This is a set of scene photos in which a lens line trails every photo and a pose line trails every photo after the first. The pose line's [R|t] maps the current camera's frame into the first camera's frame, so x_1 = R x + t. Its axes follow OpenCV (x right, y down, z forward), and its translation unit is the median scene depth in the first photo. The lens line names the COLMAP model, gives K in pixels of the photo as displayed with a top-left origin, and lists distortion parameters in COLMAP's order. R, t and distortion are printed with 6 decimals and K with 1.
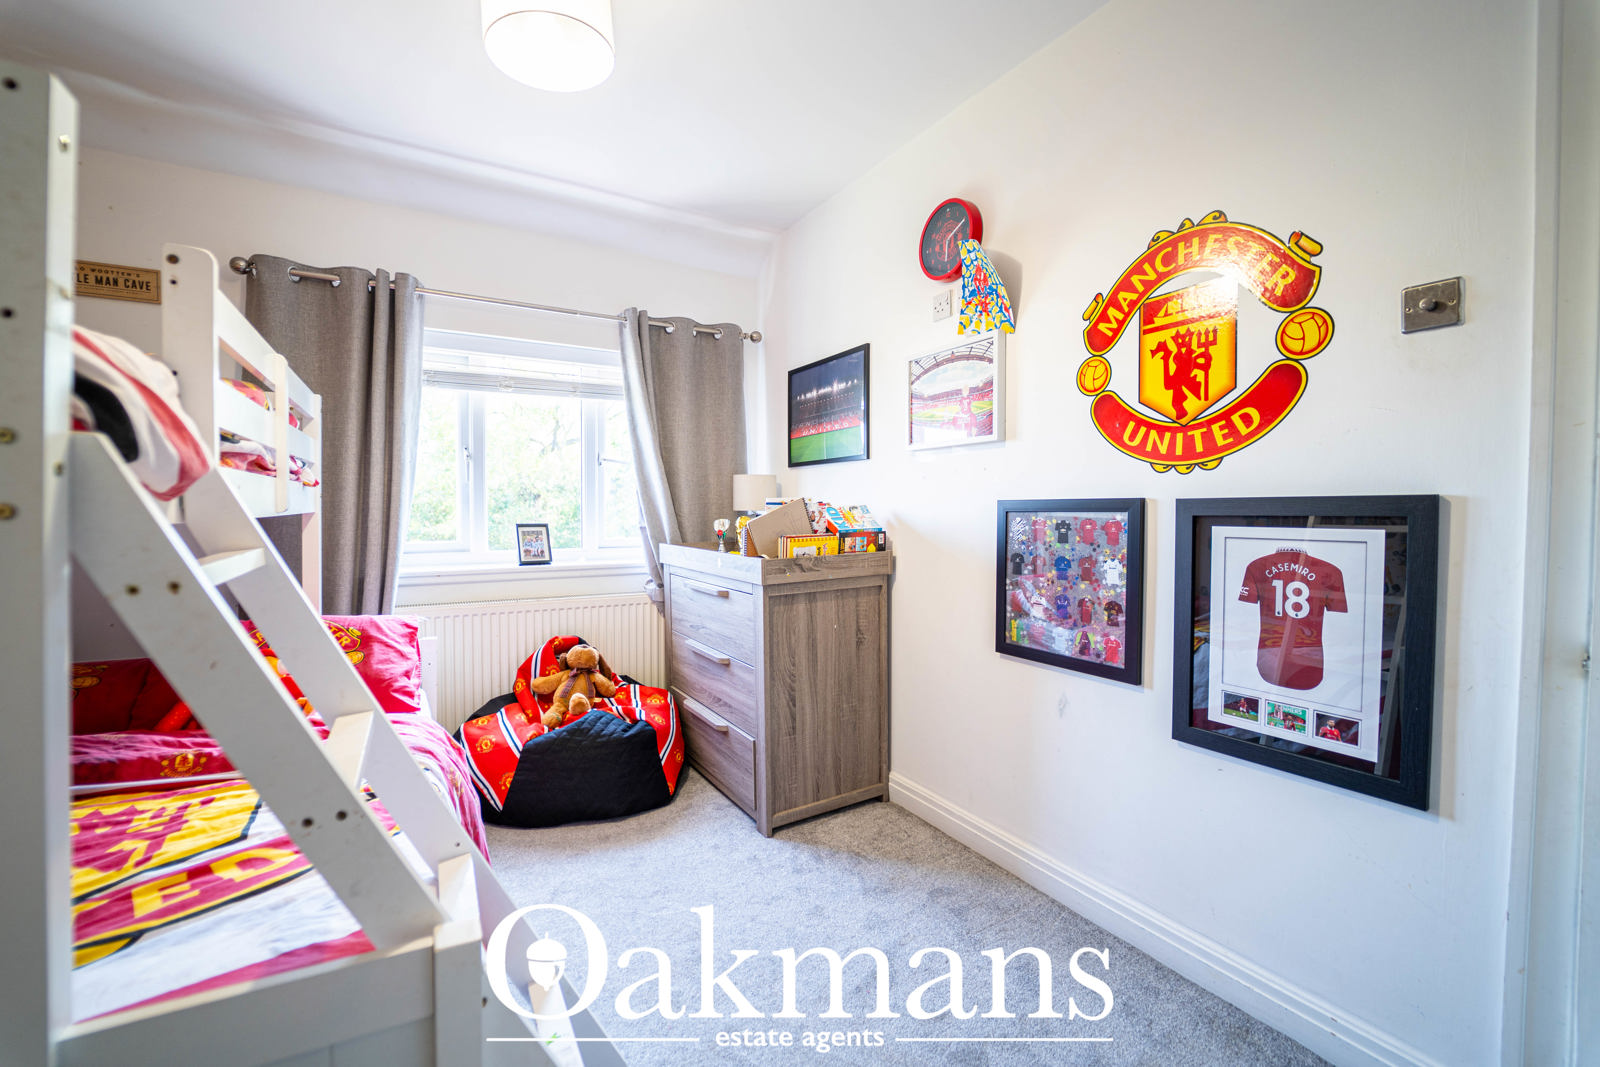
lens RADIAL K [[668.2, 0, 814.3], [0, 668.2, 526.6], [0, 0, 1]] dist [-0.018853, 0.000128]
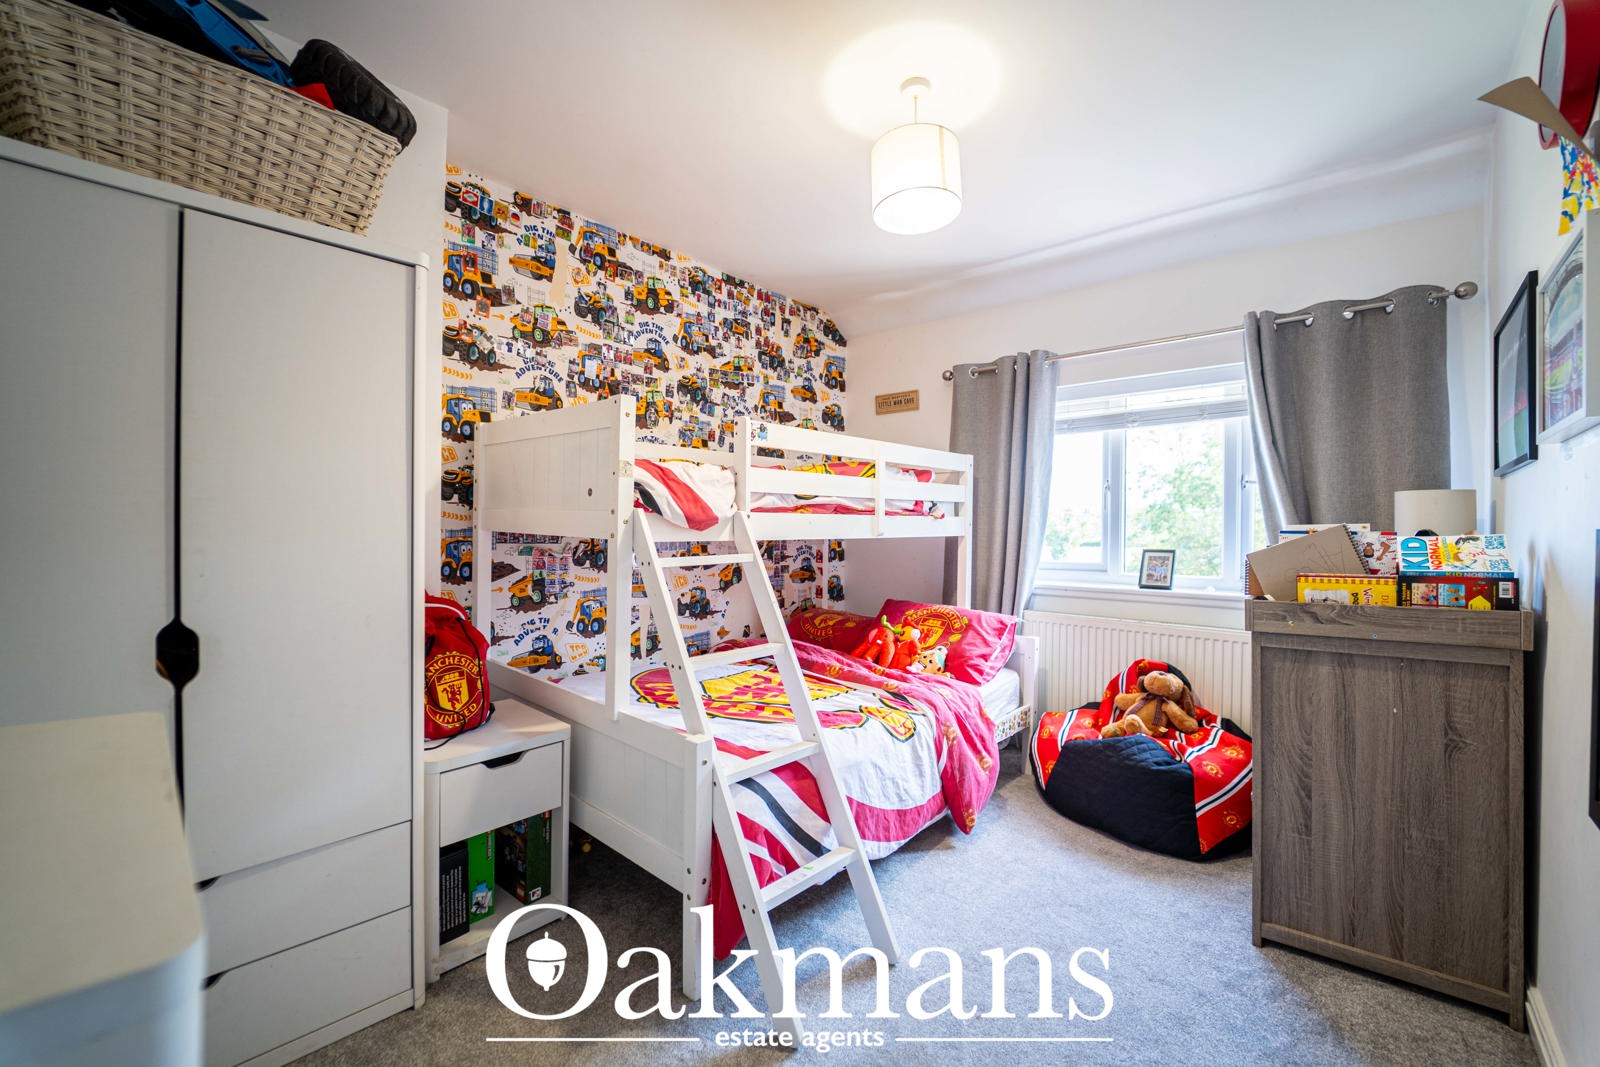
lens RADIAL K [[668.2, 0, 814.3], [0, 668.2, 526.6], [0, 0, 1]] dist [-0.018853, 0.000128]
pose [[0.303510, -0.001514, -0.952827, 0.493444], [-0.030909, 0.999457, -0.011433, -0.013947], [0.952327, 0.032921, 0.303298, 0.216017]]
